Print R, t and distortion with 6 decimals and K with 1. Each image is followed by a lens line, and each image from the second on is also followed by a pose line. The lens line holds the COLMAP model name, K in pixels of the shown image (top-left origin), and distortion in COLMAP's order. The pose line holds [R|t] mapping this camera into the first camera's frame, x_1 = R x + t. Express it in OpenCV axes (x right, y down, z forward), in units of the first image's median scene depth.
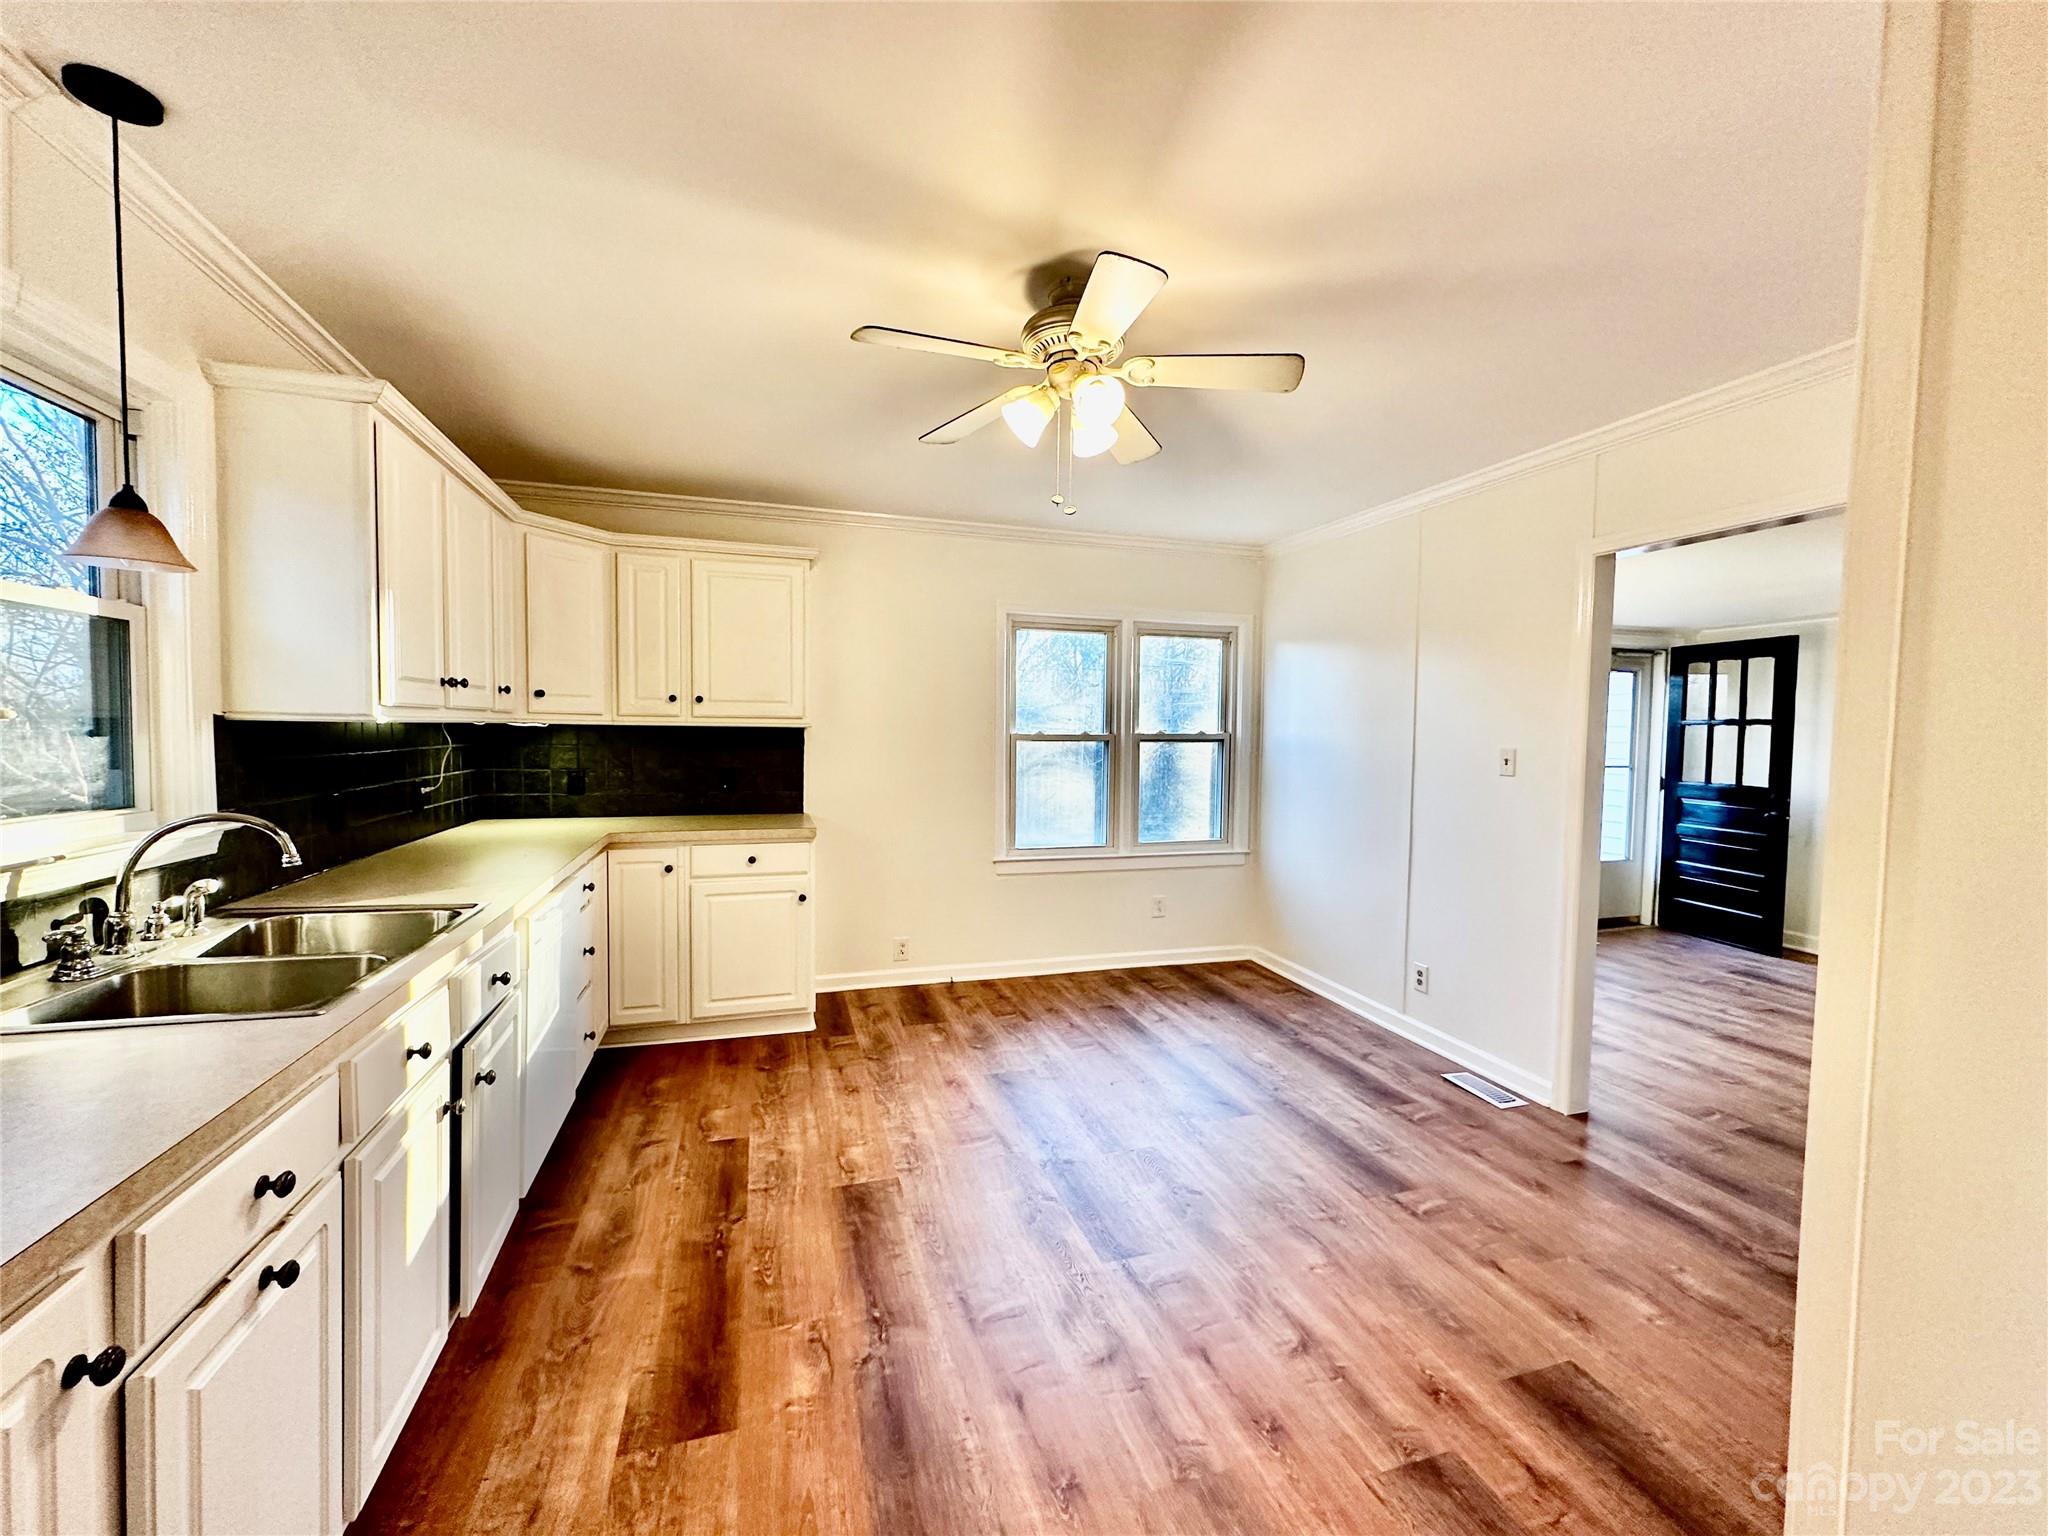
lens RADIAL K [[820.9, 0, 1020.7], [0, 820.9, 770.9], [0, 0, 1]] dist [-0.003168, 0.000669]
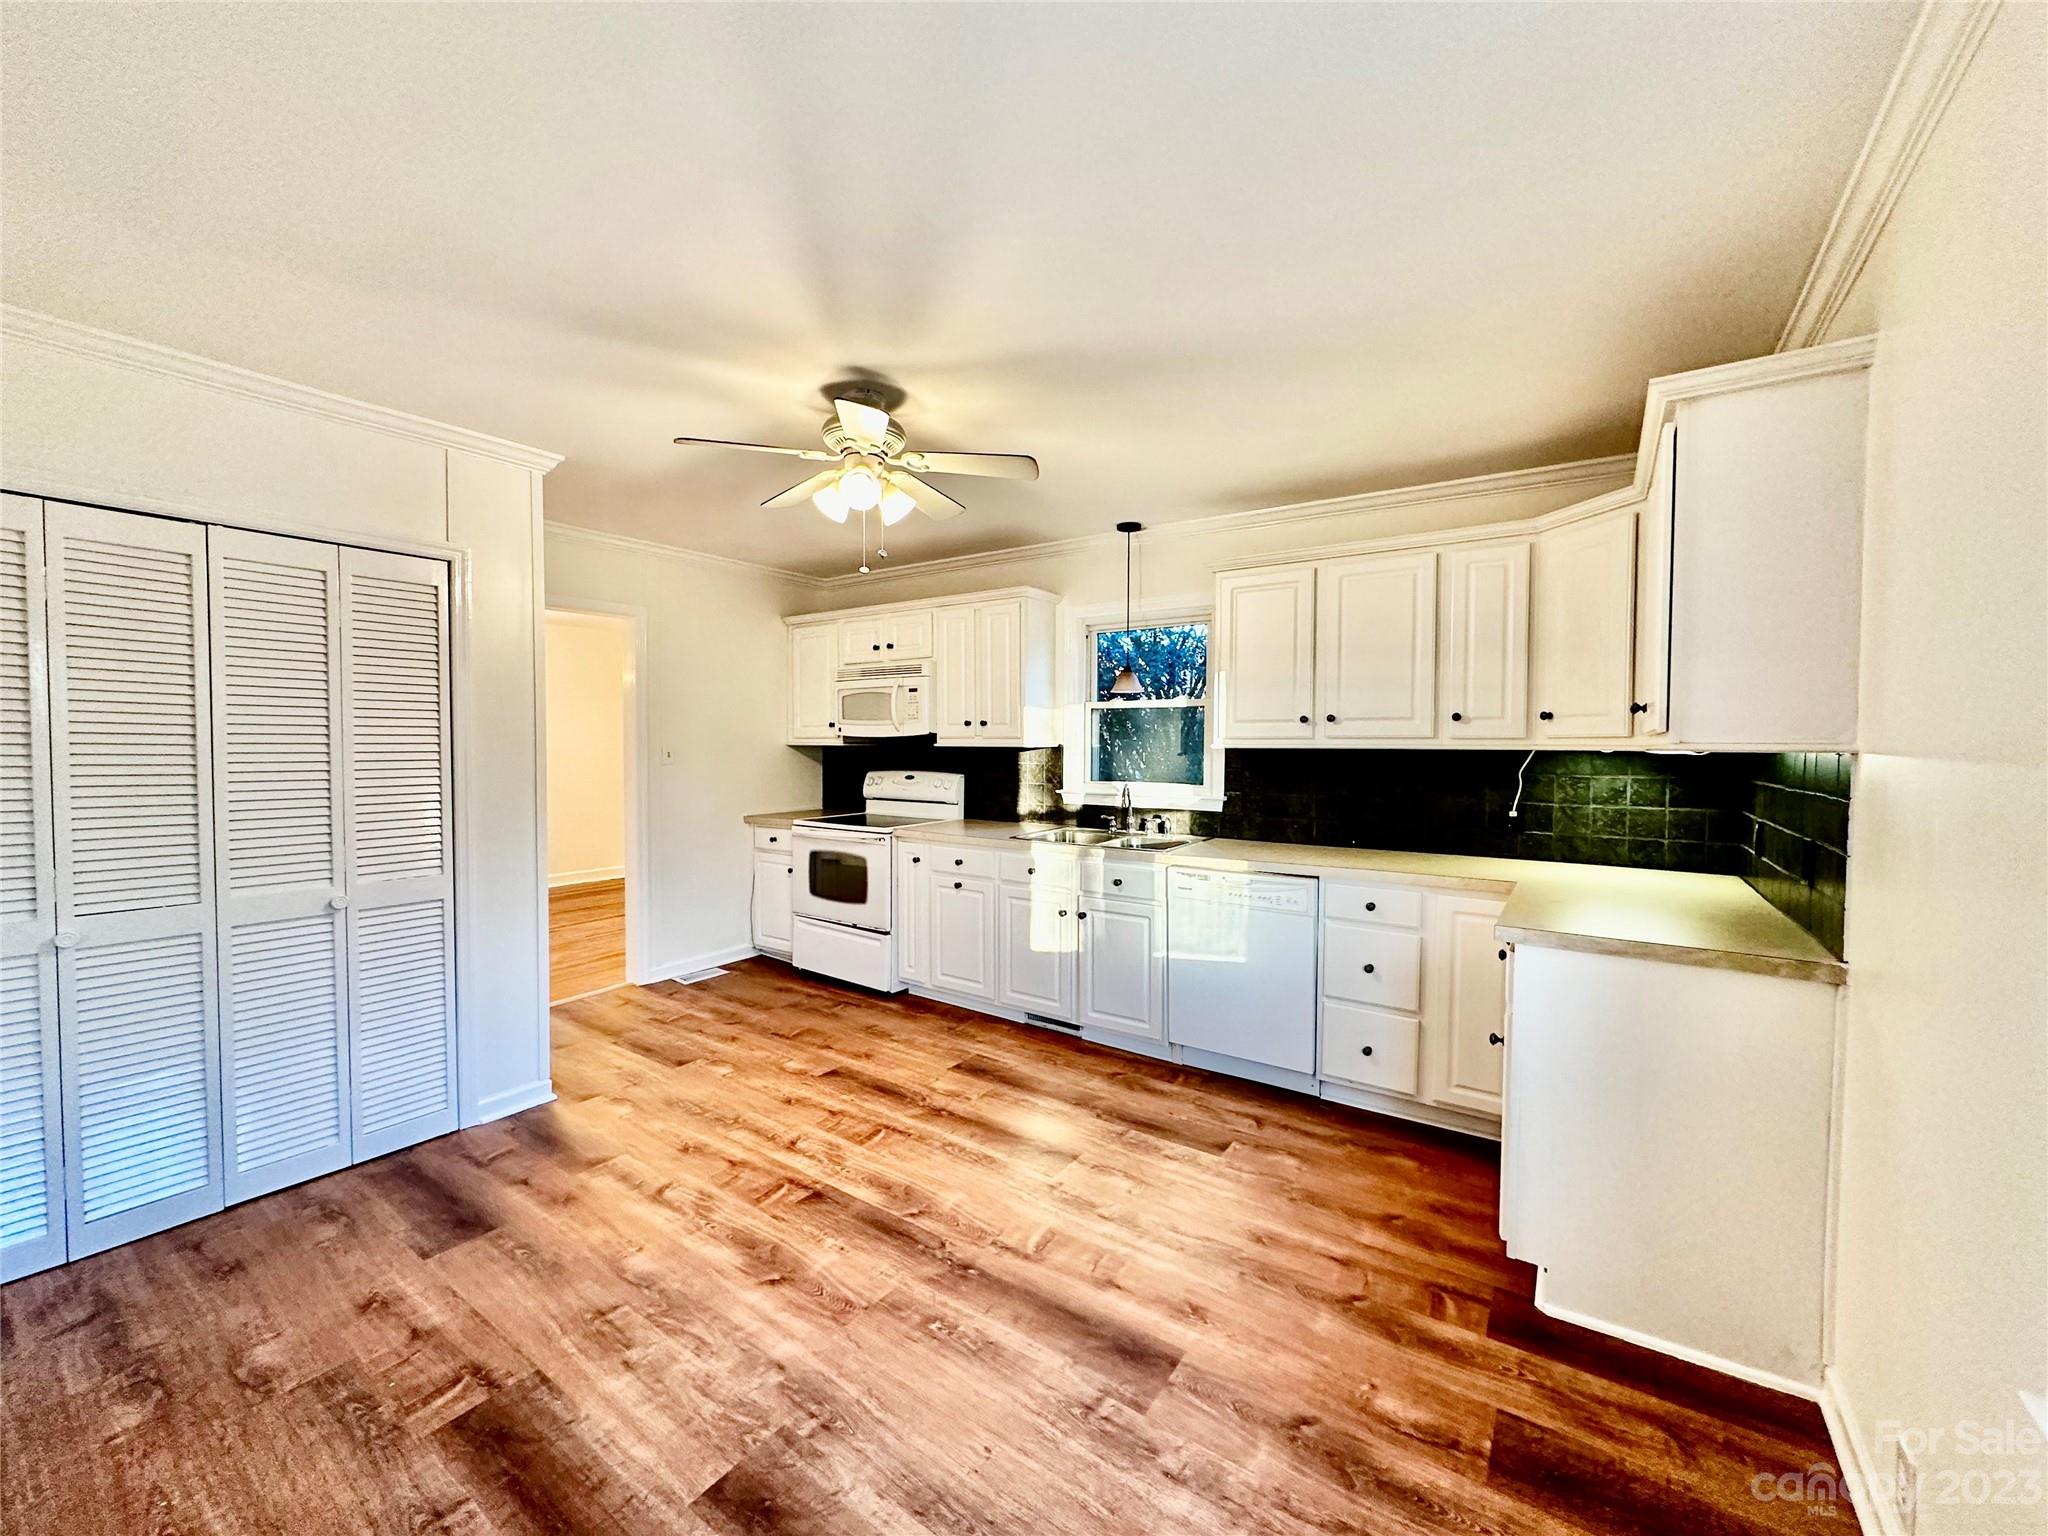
lens RADIAL K [[820.9, 0, 1023.3], [0, 820.9, 766.6], [0, 0, 1]] dist [-0.003168, 0.000669]
pose [[-0.796818, -0.003306, -0.604210, 0.470199], [-0.049271, 0.997010, 0.059522, -0.077143], [0.602207, 0.077199, -0.794599, 1.628358]]
